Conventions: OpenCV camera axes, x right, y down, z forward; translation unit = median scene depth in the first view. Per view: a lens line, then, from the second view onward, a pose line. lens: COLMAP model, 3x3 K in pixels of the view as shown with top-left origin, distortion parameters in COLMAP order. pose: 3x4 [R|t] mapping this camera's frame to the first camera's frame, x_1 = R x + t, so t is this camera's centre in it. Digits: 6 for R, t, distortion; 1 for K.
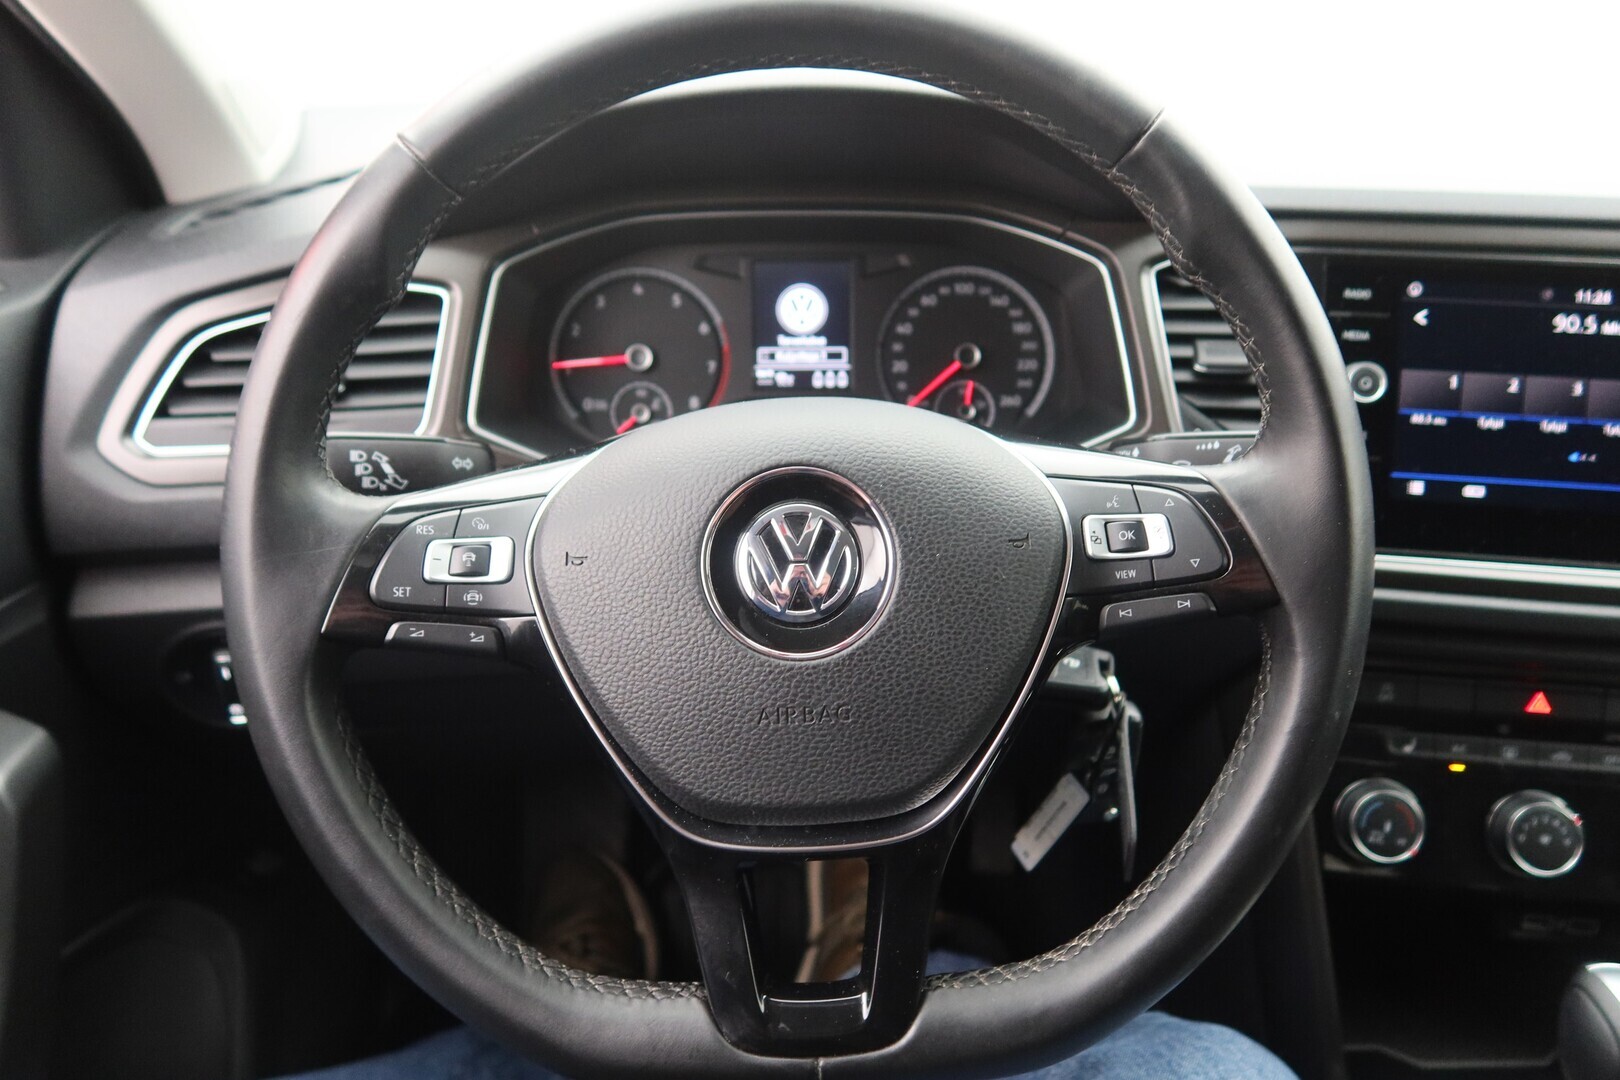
lens RADIAL K [[1166.8, 0, 806.6], [0, 1166.8, 493.0], [0, 0, 1]] dist [-0.006224, 0.001091]
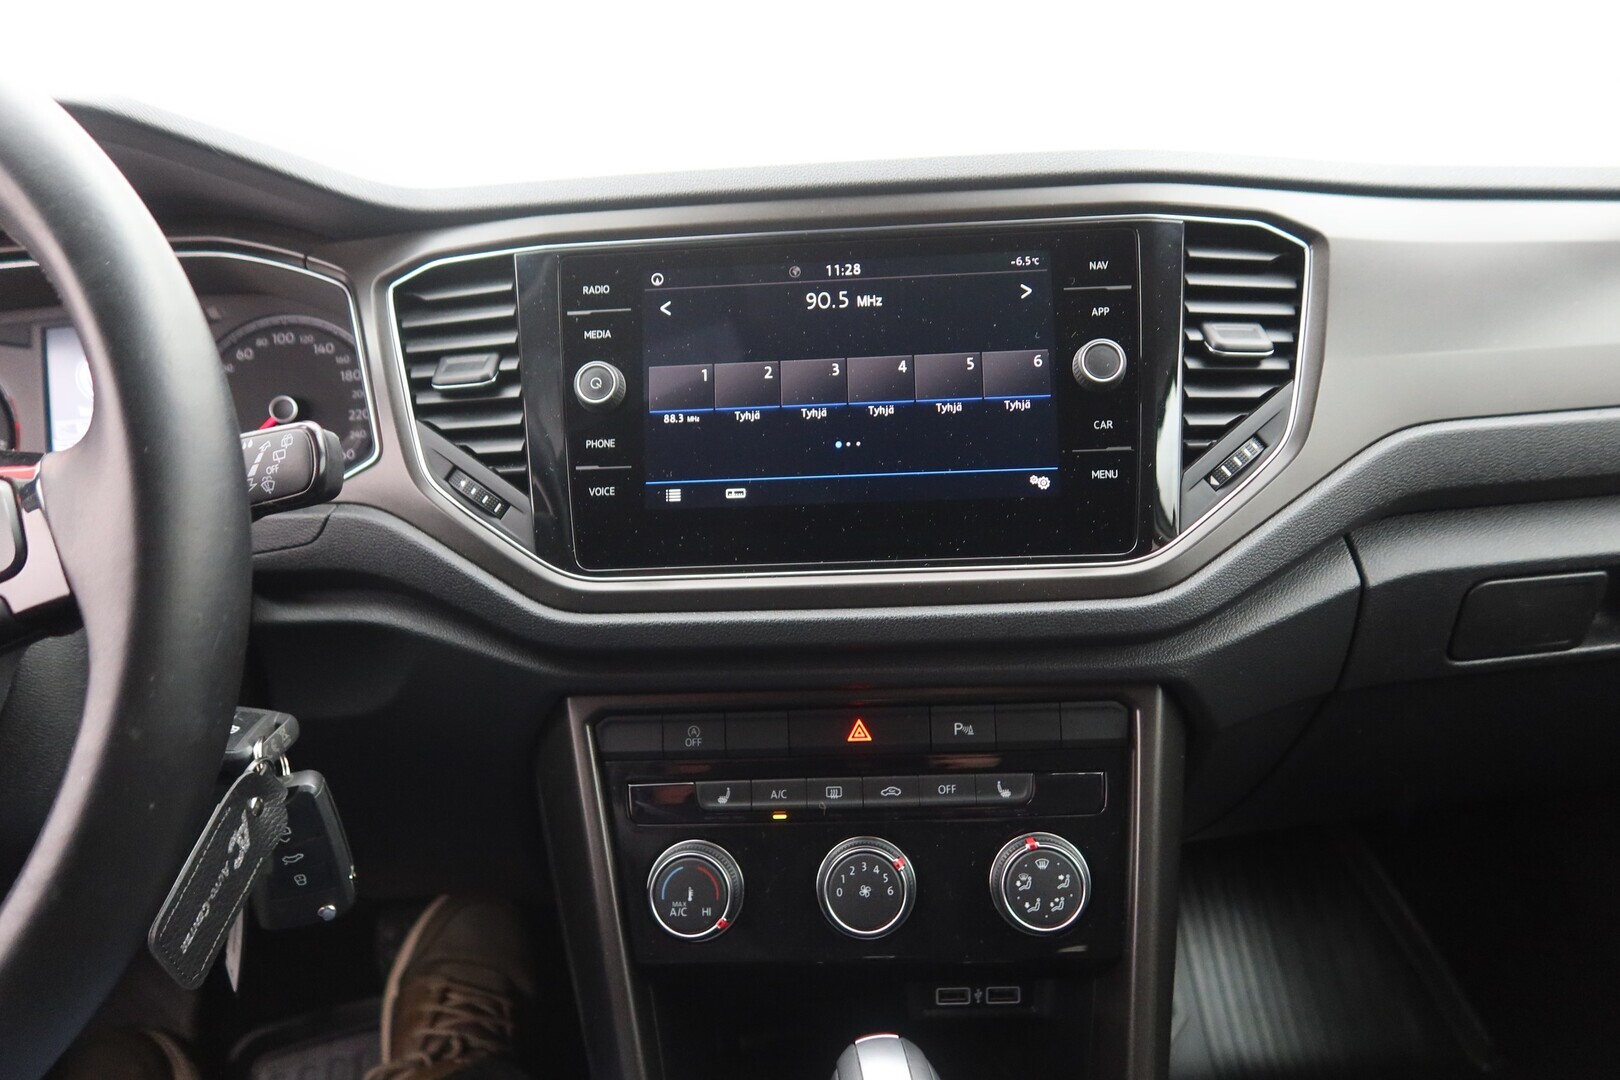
lens RADIAL K [[1166.8, 0, 806.6], [0, 1166.8, 493.0], [0, 0, 1]] dist [-0.006224, 0.001091]
pose [[0.995273, -0.088669, 0.039612, 0.499813], [0.092881, 0.988222, -0.121613, 0.093684], [-0.028362, 0.124717, 0.991787, 0.101382]]
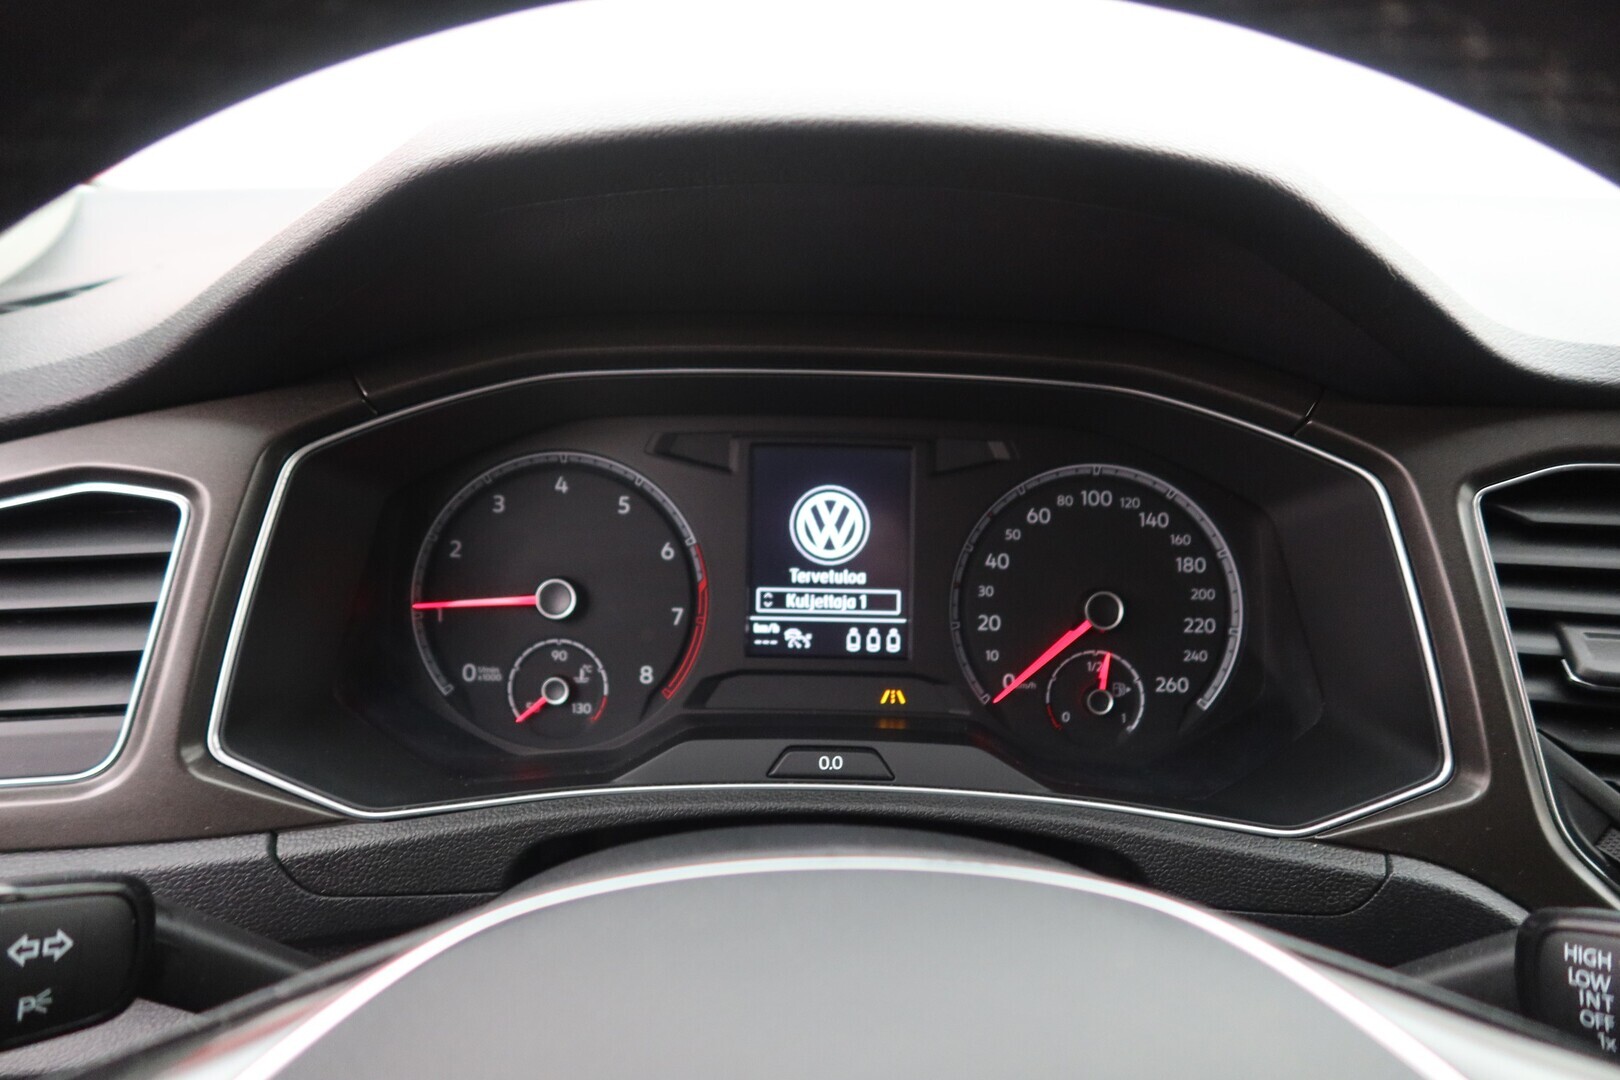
lens RADIAL K [[1166.8, 0, 806.6], [0, 1166.8, 493.0], [0, 0, 1]] dist [-0.006224, 0.001091]
pose [[0.999638, 0.026884, 0.000970, -0.017379], [-0.026579, 0.992581, -0.118647, -0.102609], [-0.004153, 0.118578, 0.992936, 0.398748]]
